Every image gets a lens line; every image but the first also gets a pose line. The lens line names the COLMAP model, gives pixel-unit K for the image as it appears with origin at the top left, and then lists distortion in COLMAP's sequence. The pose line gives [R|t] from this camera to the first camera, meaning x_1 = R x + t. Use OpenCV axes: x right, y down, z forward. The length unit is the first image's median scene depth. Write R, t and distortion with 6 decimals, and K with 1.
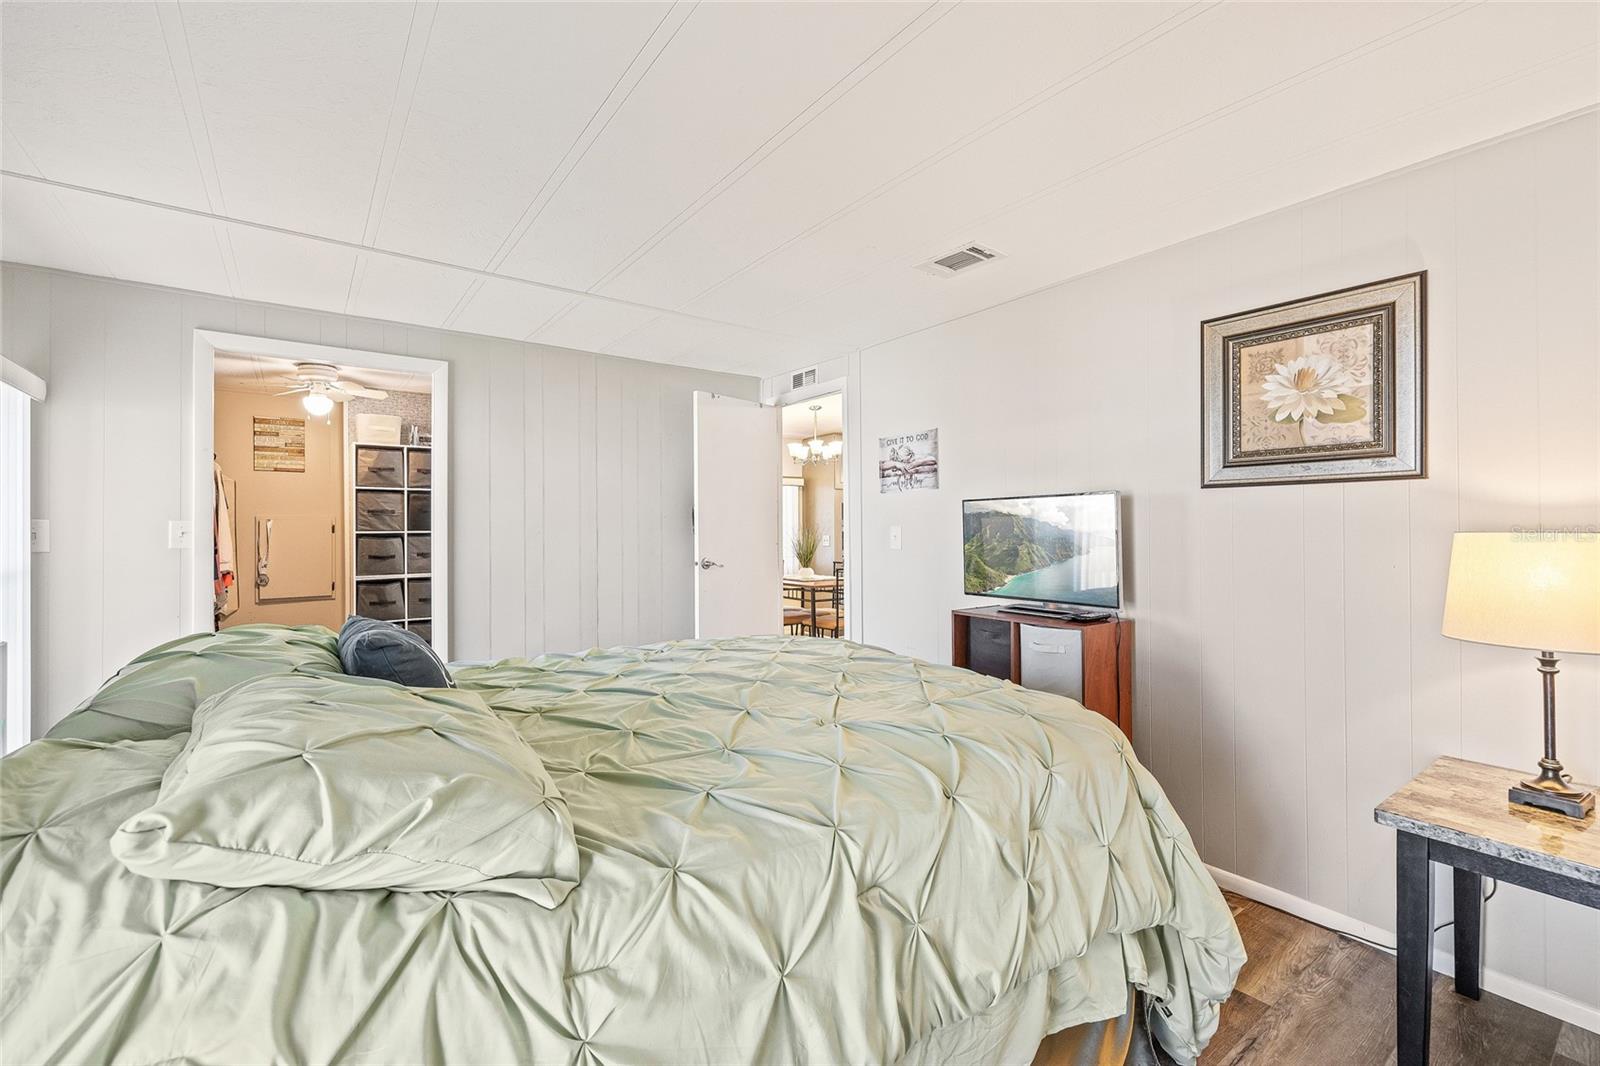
lens RADIAL K [[676.5, 0, 800.0], [0, 676.5, 533.0], [0, 0, 1]] dist [-0.000487, -0.000039]
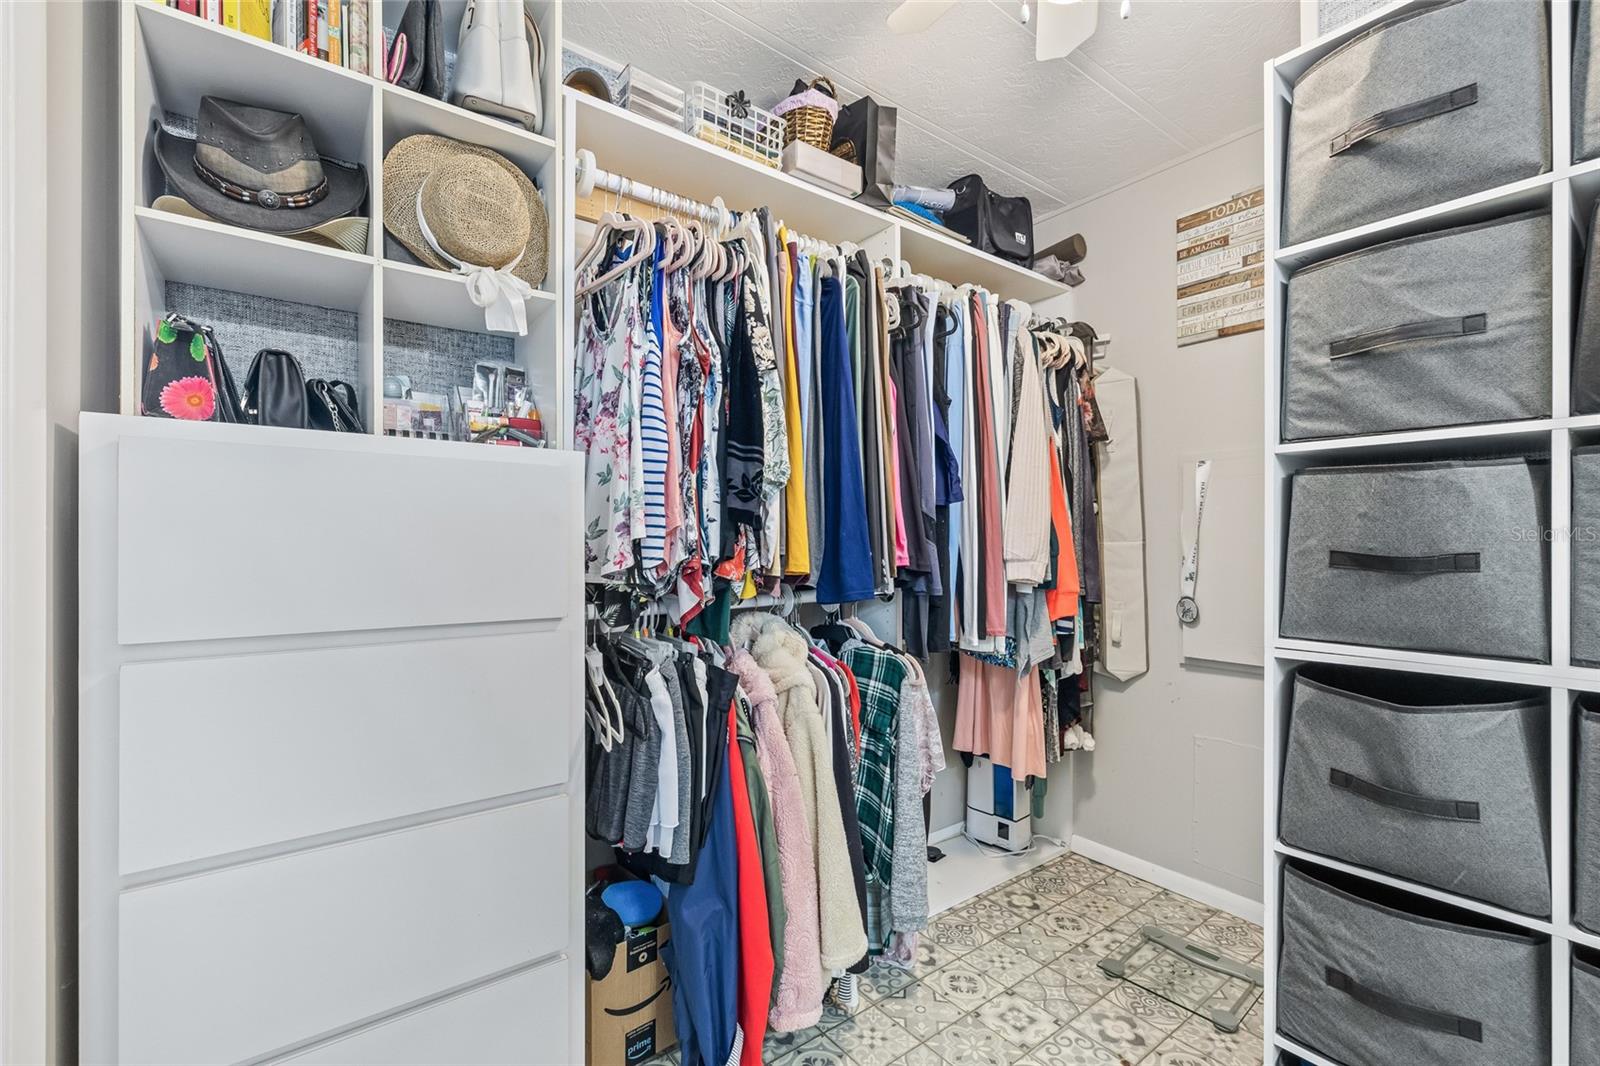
lens RADIAL K [[676.5, 0, 800.0], [0, 676.5, 533.0], [0, 0, 1]] dist [-0.000487, -0.000039]
pose [[0.012245, -0.005079, -0.999912, -0.422233], [-0.007919, 0.999955, -0.005176, 0.029655], [0.999894, 0.007982, 0.012205, 0.823244]]
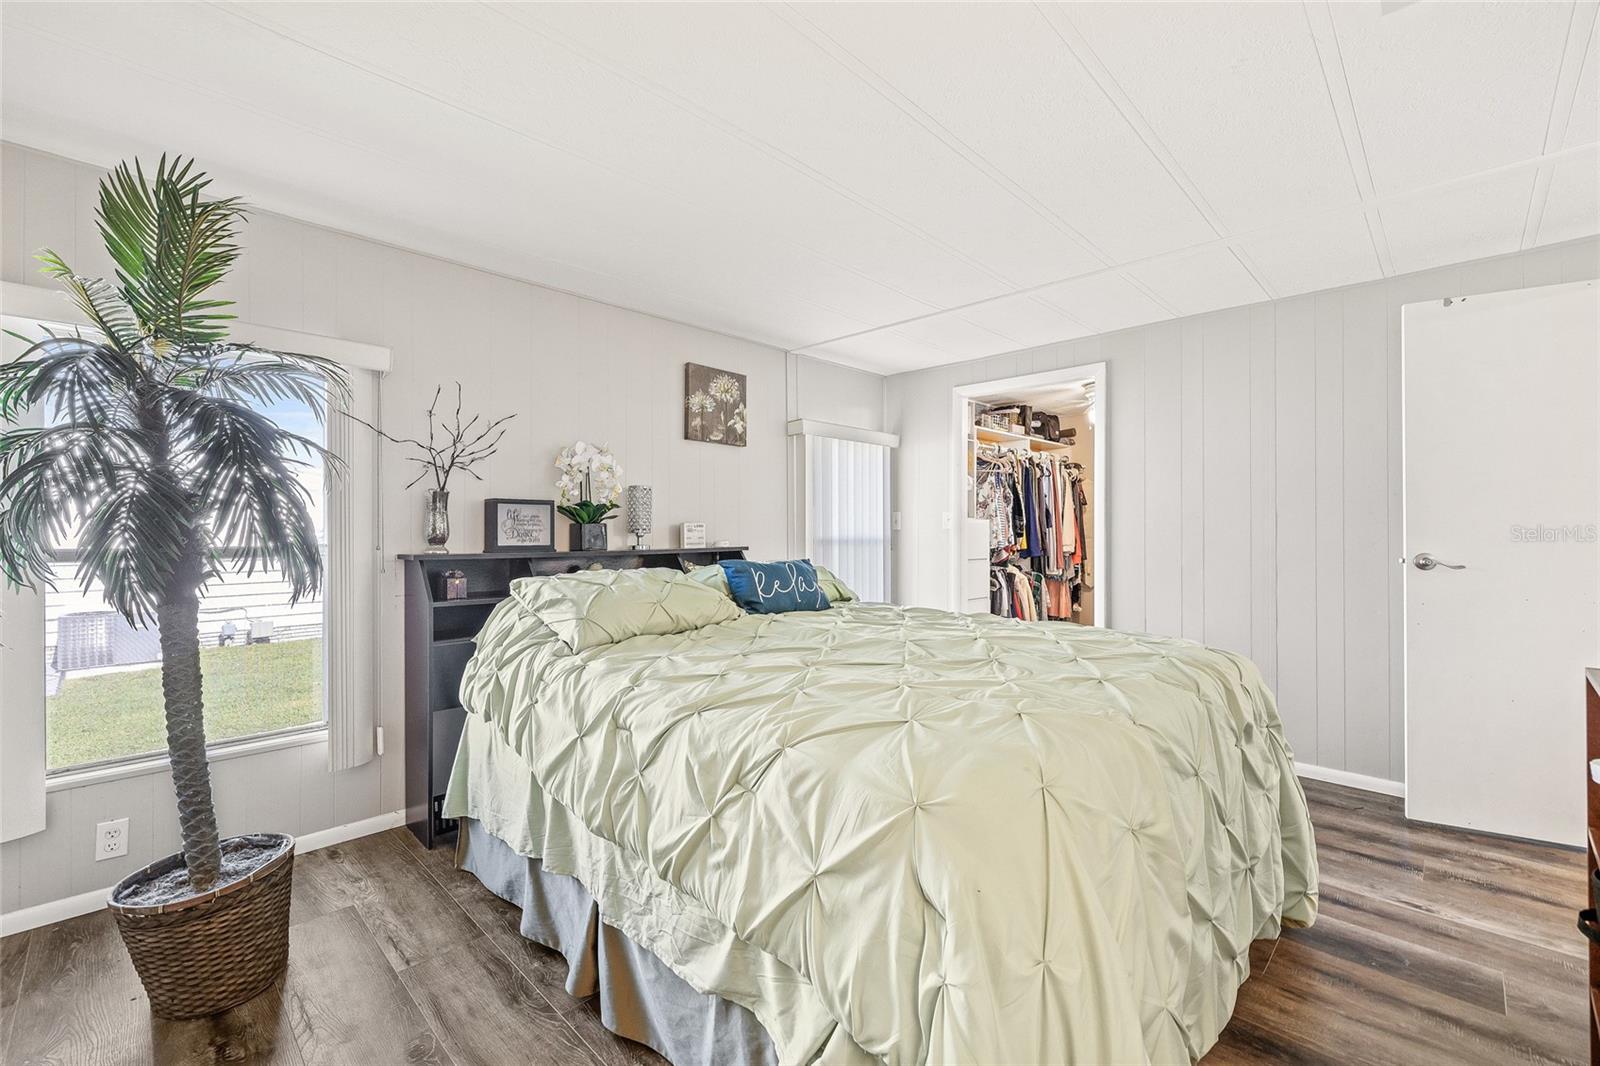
lens RADIAL K [[676.5, 0, 800.0], [0, 676.5, 533.0], [0, 0, 1]] dist [-0.000487, -0.000039]
pose [[0.168612, 0.005919, -0.985665, 0.351882], [-0.000845, 0.999982, 0.005860, 0.011945], [0.985682, -0.000155, 0.168614, 0.248158]]
